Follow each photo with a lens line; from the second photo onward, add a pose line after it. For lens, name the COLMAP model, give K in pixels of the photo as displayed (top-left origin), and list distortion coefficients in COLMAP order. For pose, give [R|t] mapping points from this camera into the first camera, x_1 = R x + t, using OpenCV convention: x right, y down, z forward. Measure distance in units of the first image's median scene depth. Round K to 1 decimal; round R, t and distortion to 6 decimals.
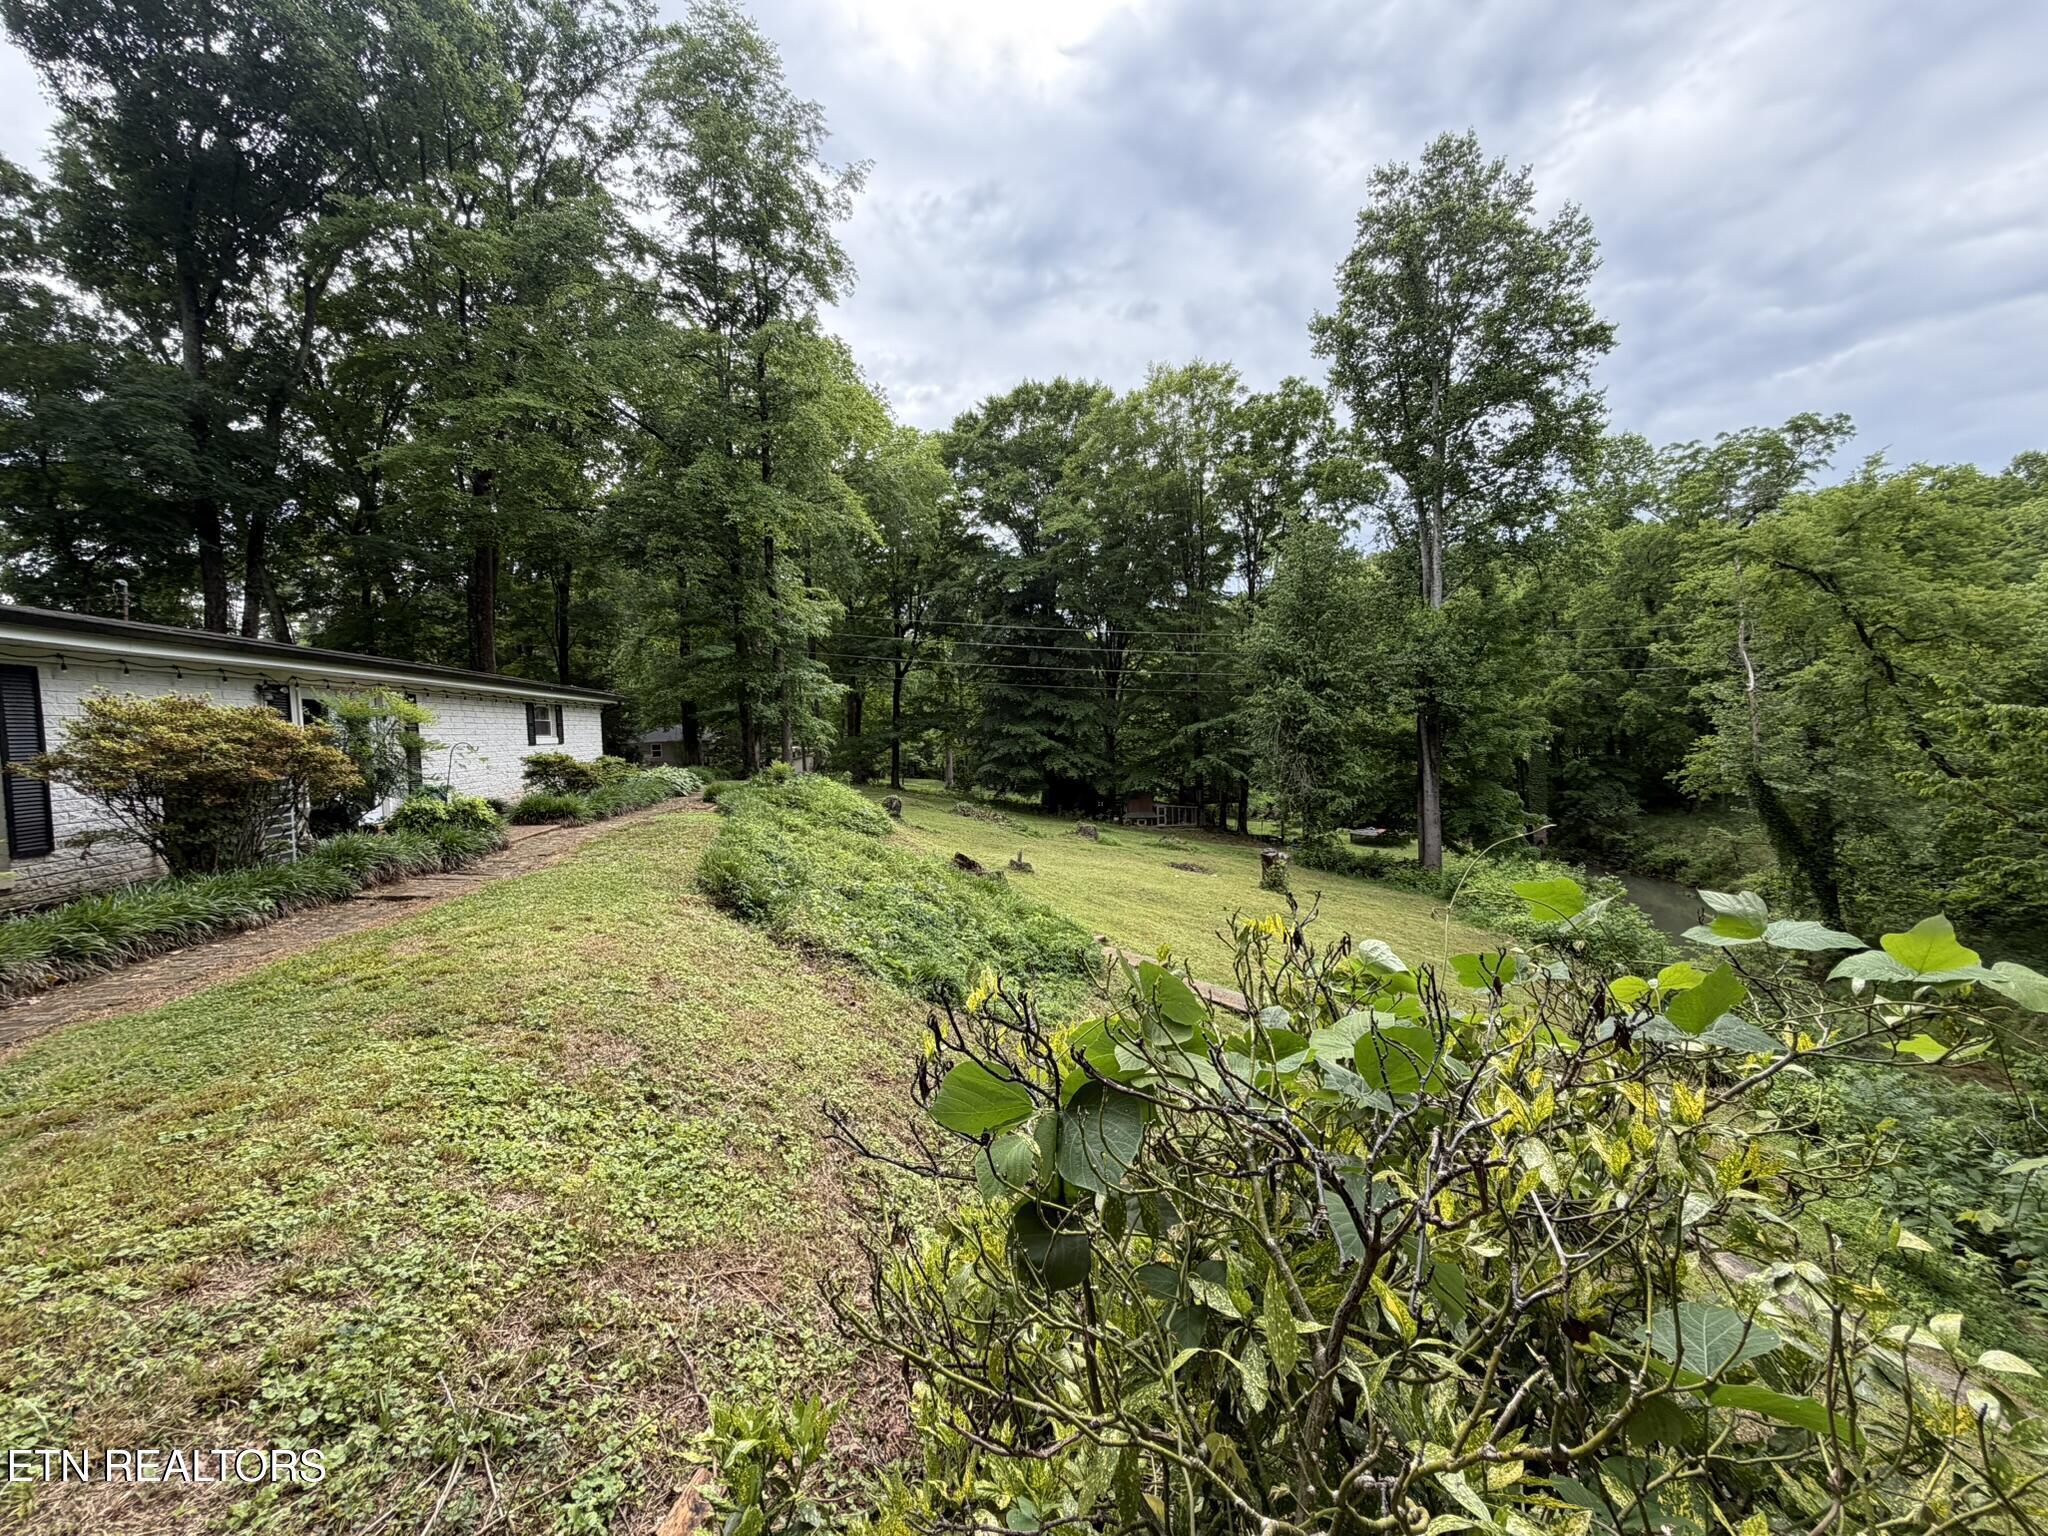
lens RADIAL K [[801.4, 0, 1027.0], [0, 801.4, 768.9], [0, 0, 1]] dist [0.000964, 0.000192]
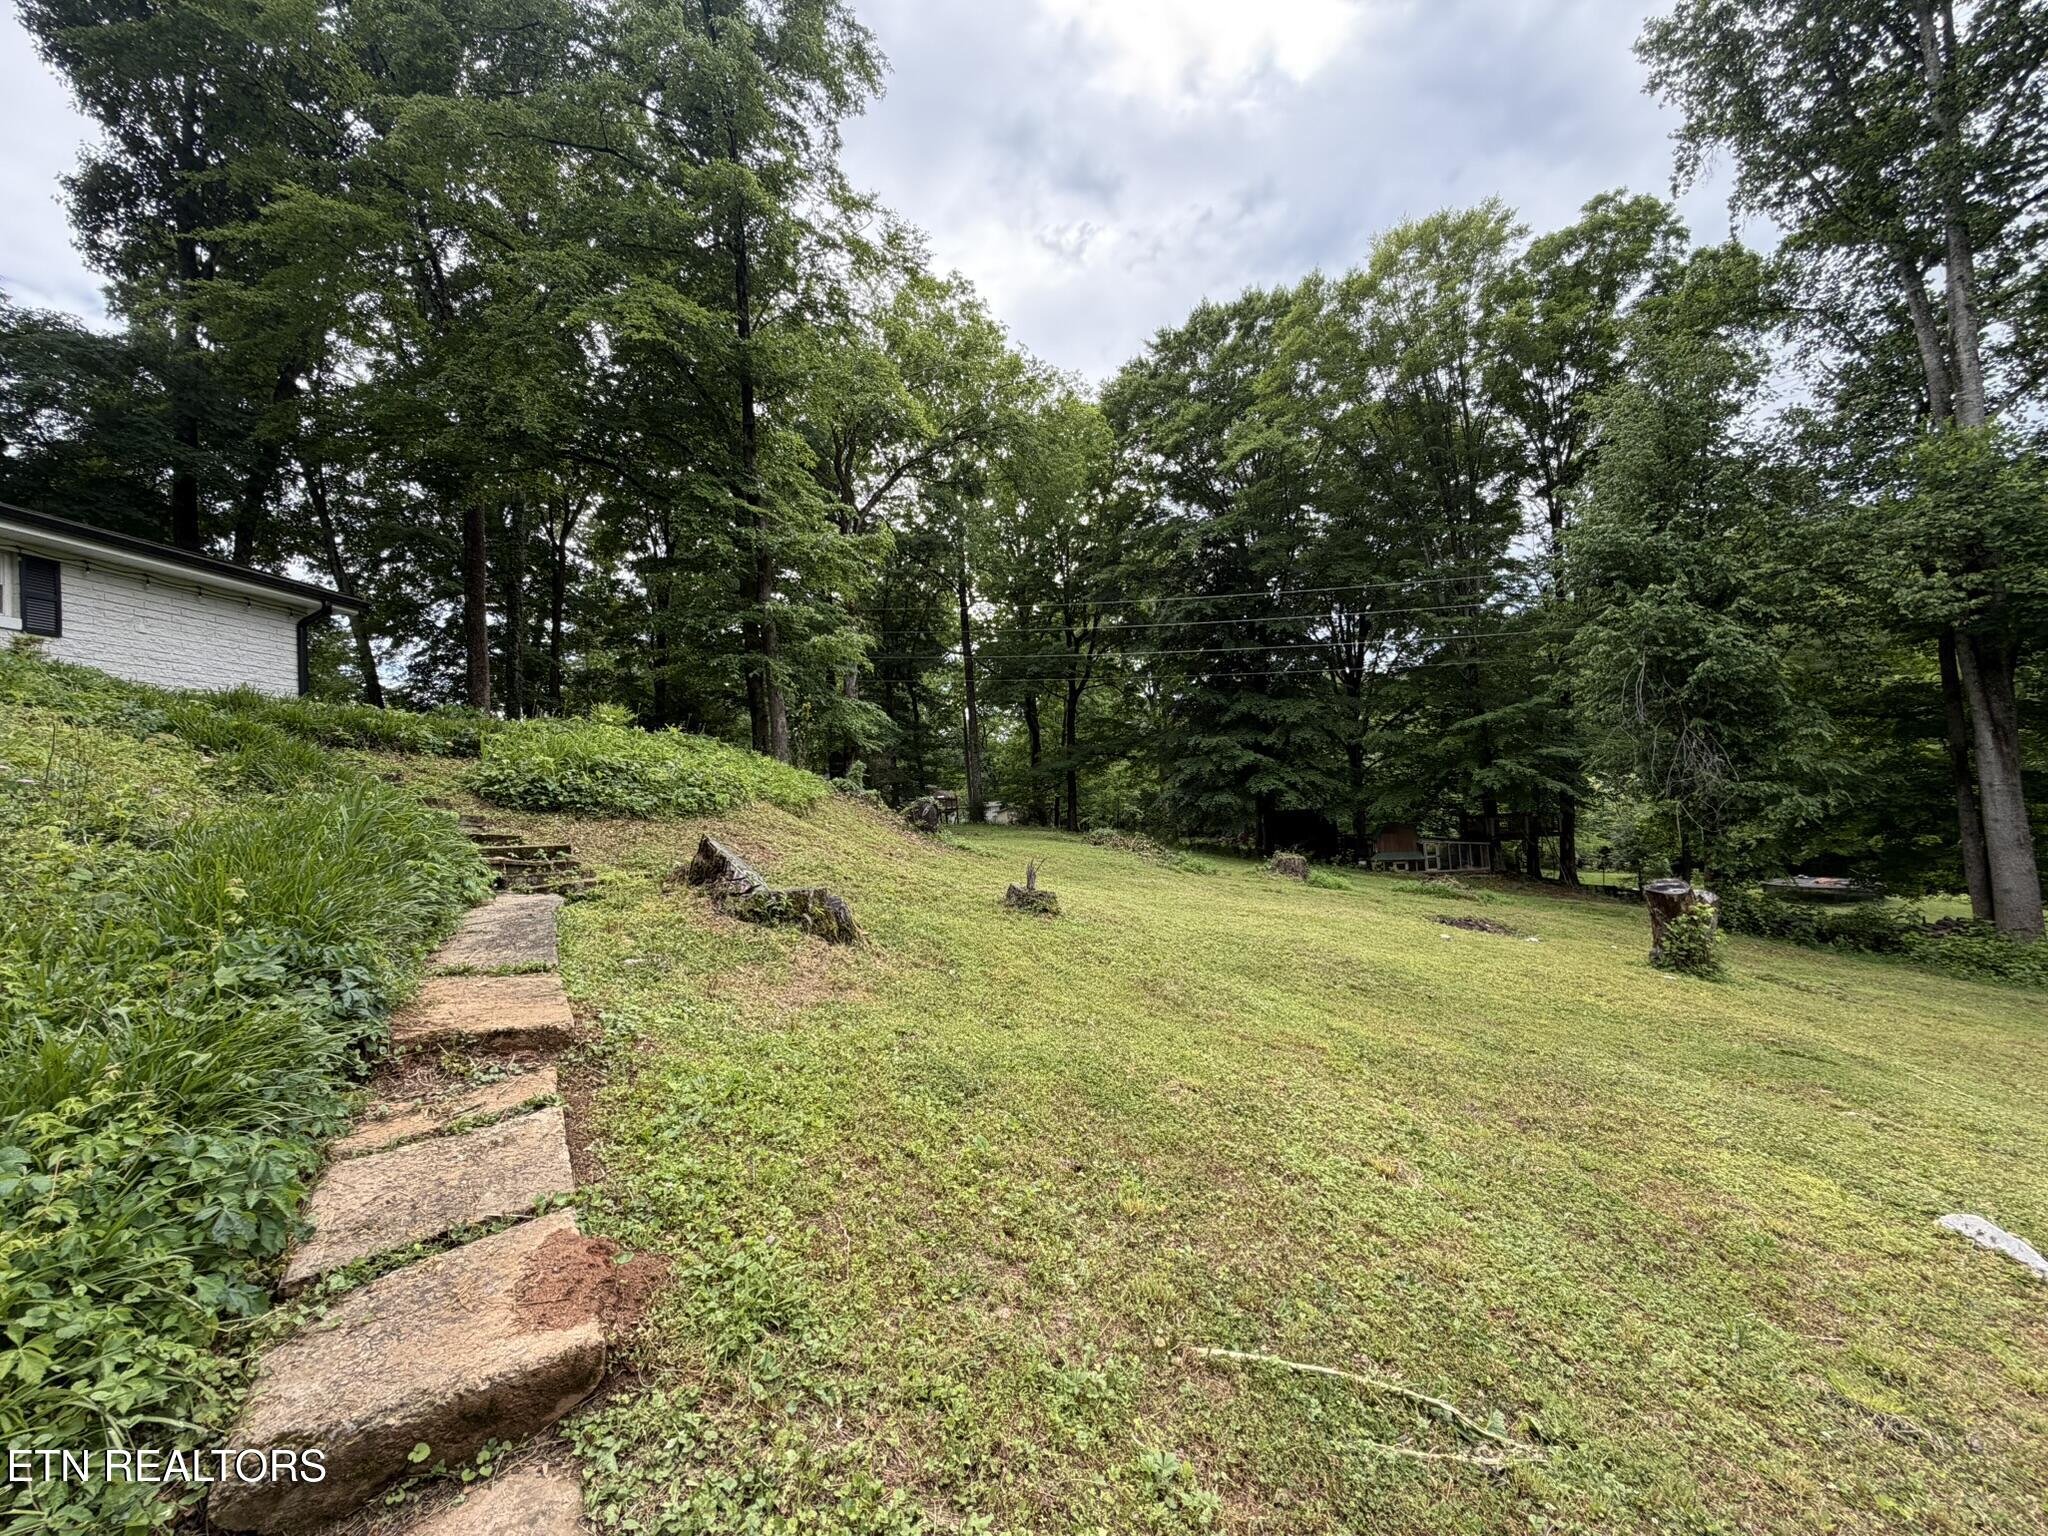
lens RADIAL K [[801.4, 0, 1038.6], [0, 801.4, 767.0], [0, 0, 1]] dist [0.000964, 0.000192]
pose [[0.954142, -0.047983, -0.295482, 0.056126], [0.021626, 0.995540, -0.091833, 0.039421], [0.298571, 0.081232, 0.950924, 0.257347]]
